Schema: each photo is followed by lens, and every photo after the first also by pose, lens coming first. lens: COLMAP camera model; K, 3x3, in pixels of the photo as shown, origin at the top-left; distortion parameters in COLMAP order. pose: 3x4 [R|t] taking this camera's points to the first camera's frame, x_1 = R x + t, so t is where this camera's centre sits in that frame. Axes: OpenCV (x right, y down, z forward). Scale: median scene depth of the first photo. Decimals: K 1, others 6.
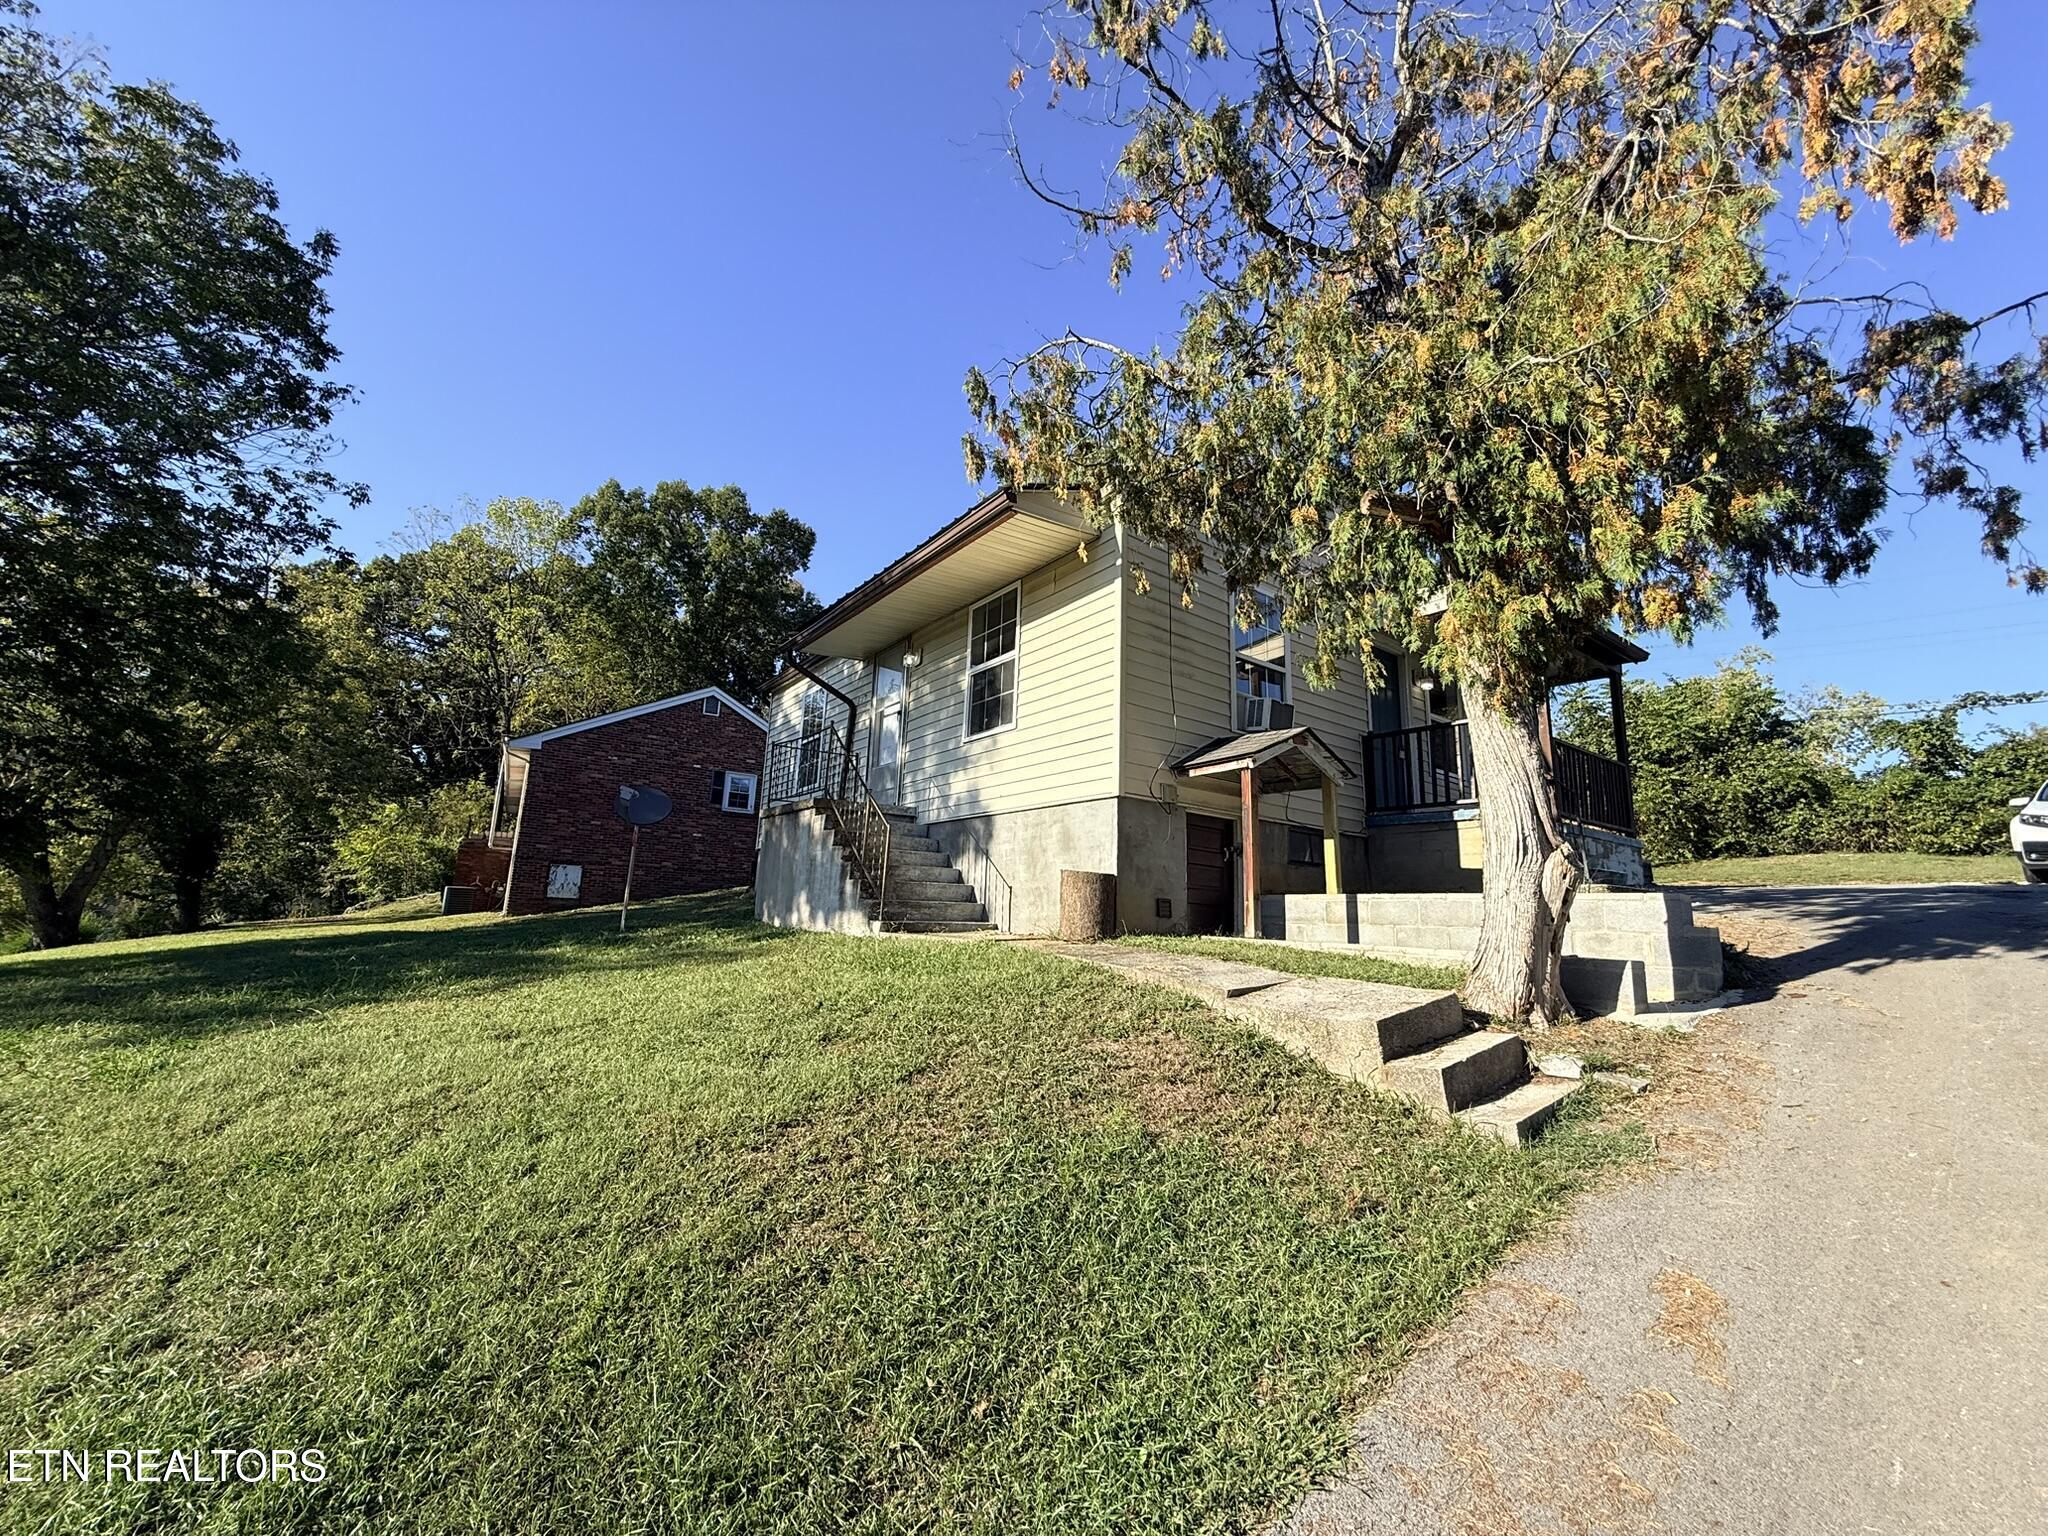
lens RADIAL K [[820.2, 0, 1018.1], [0, 820.2, 764.0], [0, 0, 1]] dist [-0.001218, 0.000639]
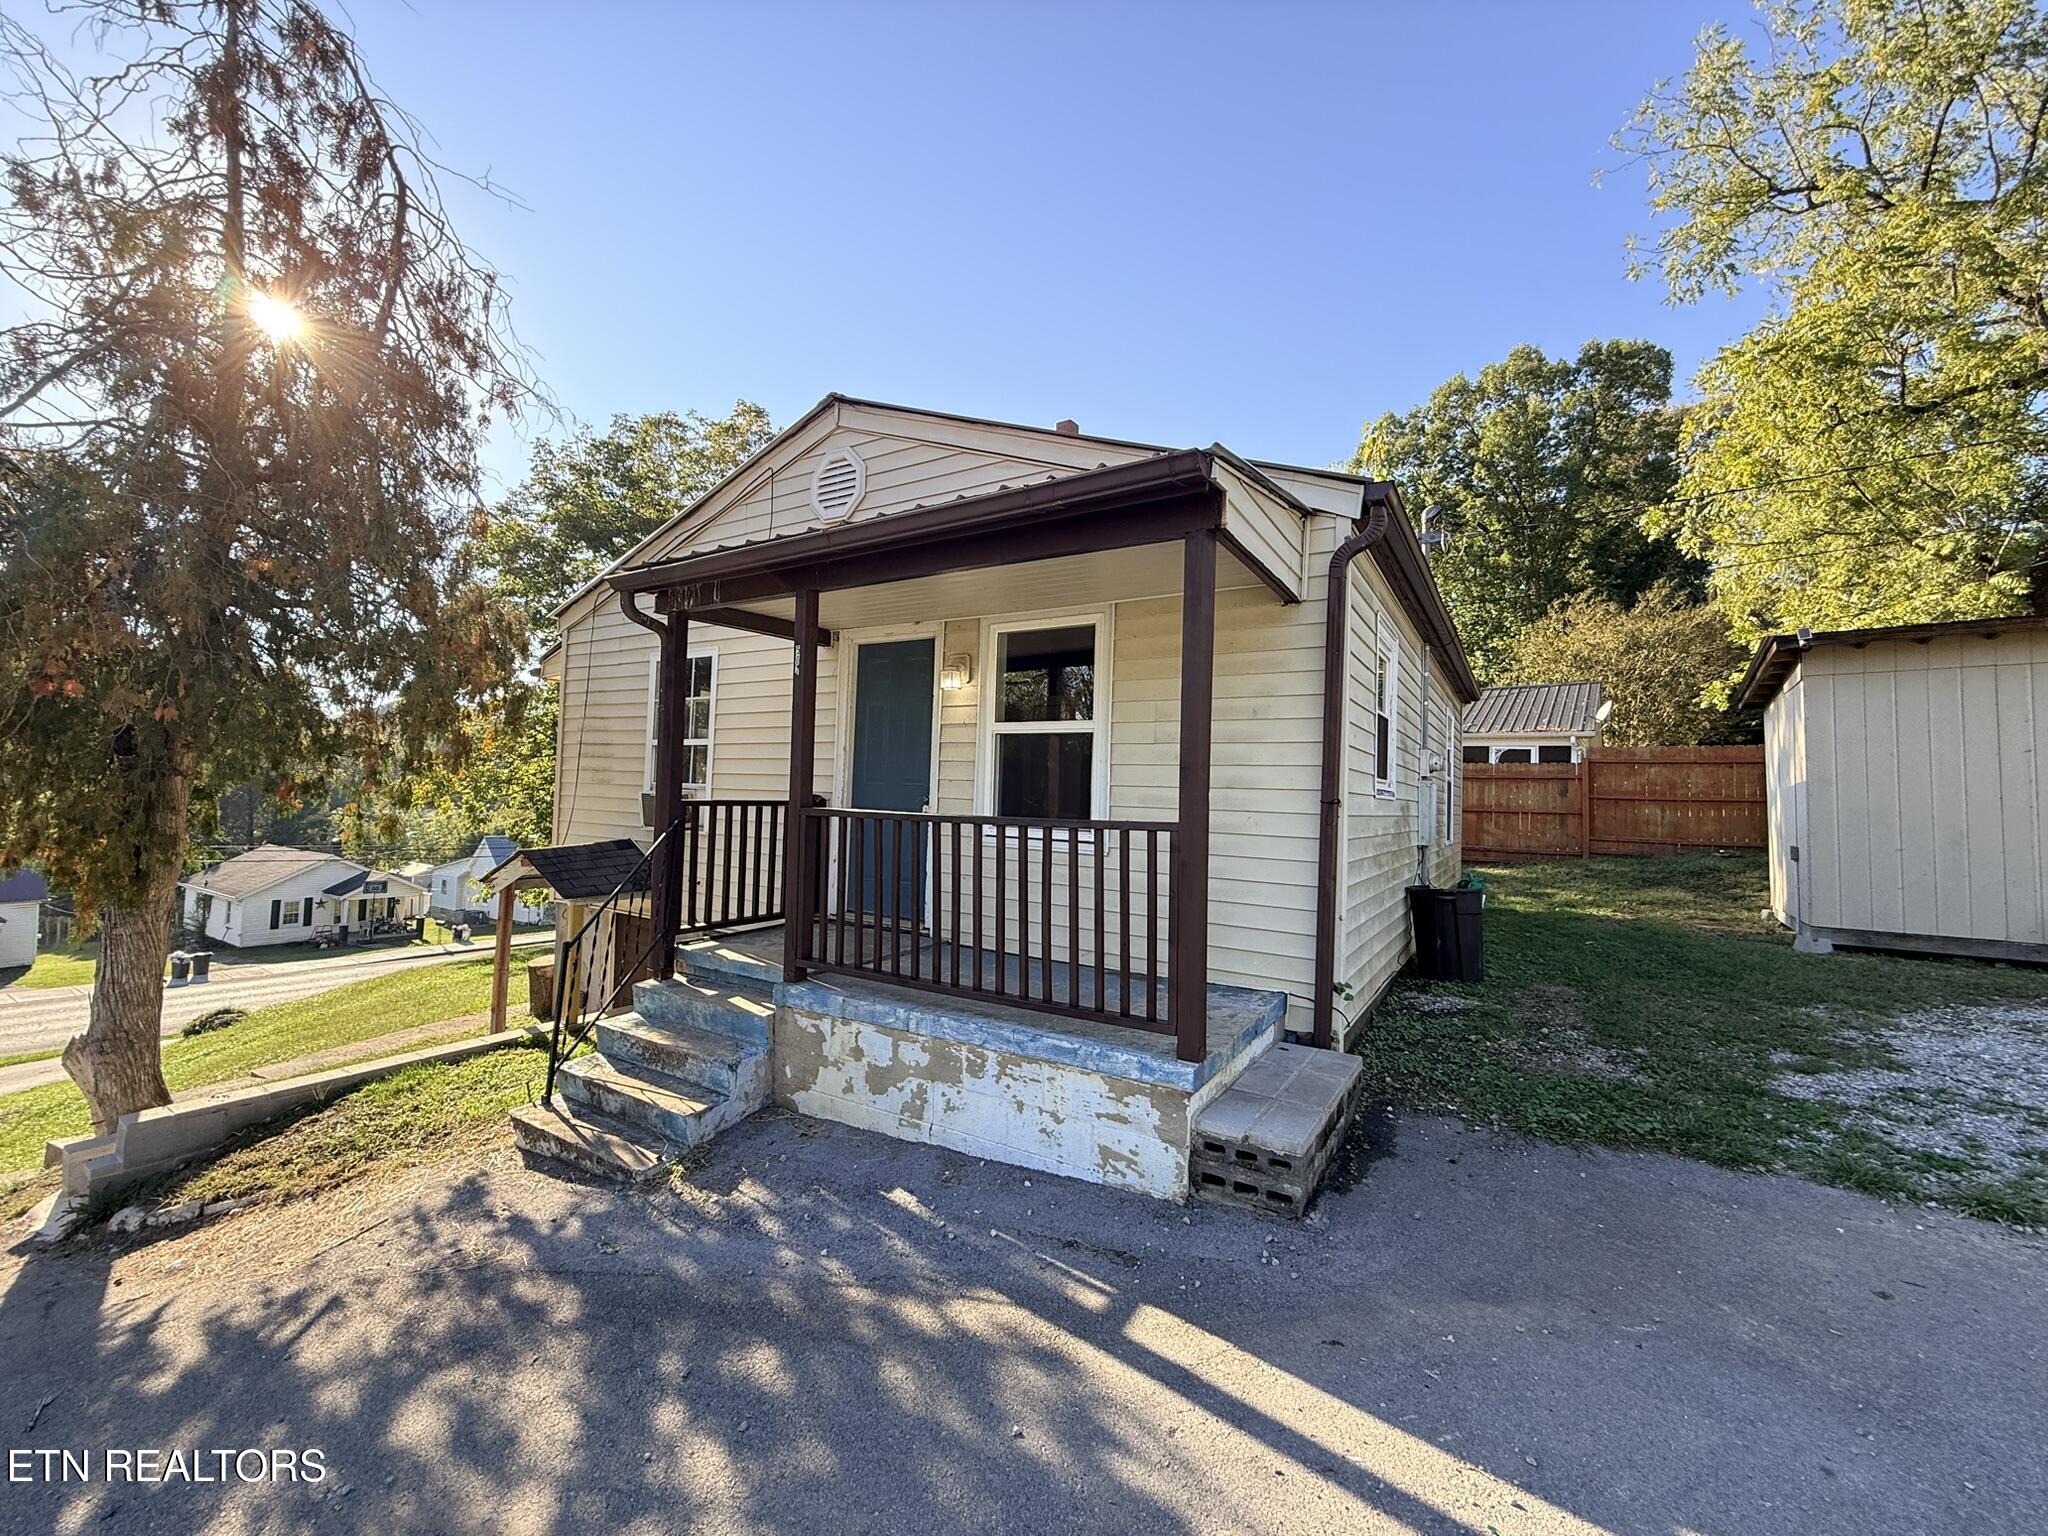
lens RADIAL K [[820.2, 0, 1011.6], [0, 820.2, 761.9], [0, 0, 1]] dist [-0.001218, 0.000639]
pose [[0.360676, -0.062899, -0.930568, 0.436344], [0.161655, 0.986839, -0.004047, -0.014625], [0.918575, -0.148972, 0.366097, 0.350809]]
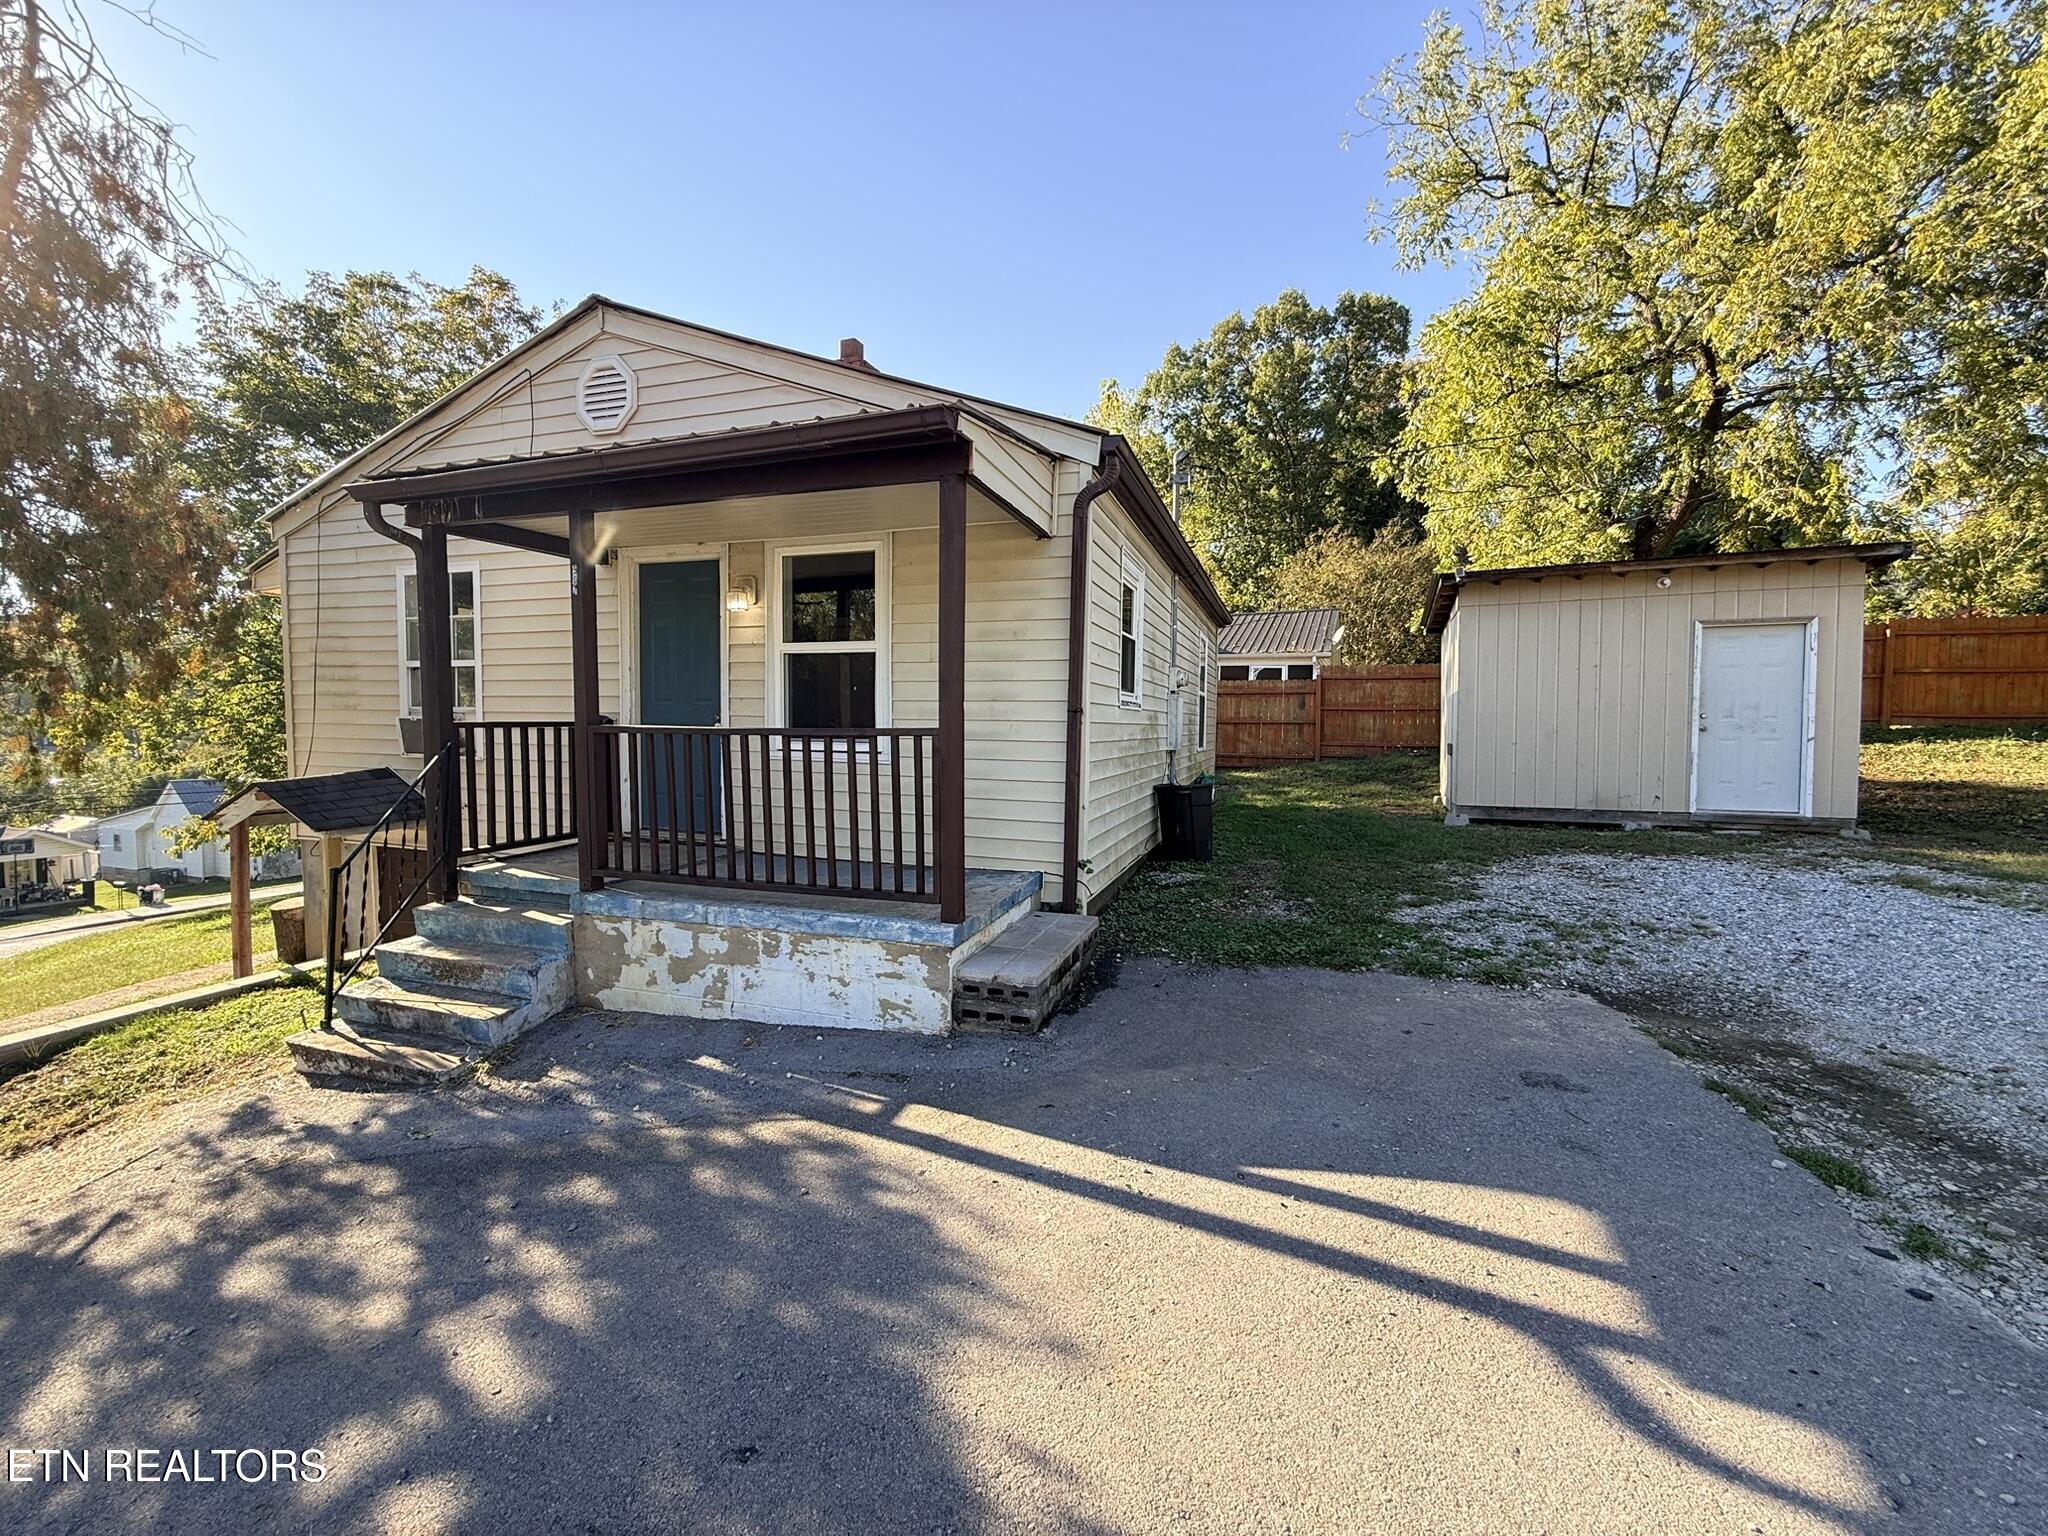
lens RADIAL K [[820.2, 0, 1015.8], [0, 820.2, 766.3], [0, 0, 1]] dist [-0.001218, 0.000639]
pose [[0.567988, 0.014812, -0.822904, 0.460855], [0.167743, 0.976769, 0.133362, -0.012281], [0.805762, -0.213784, 0.552308, 0.346053]]
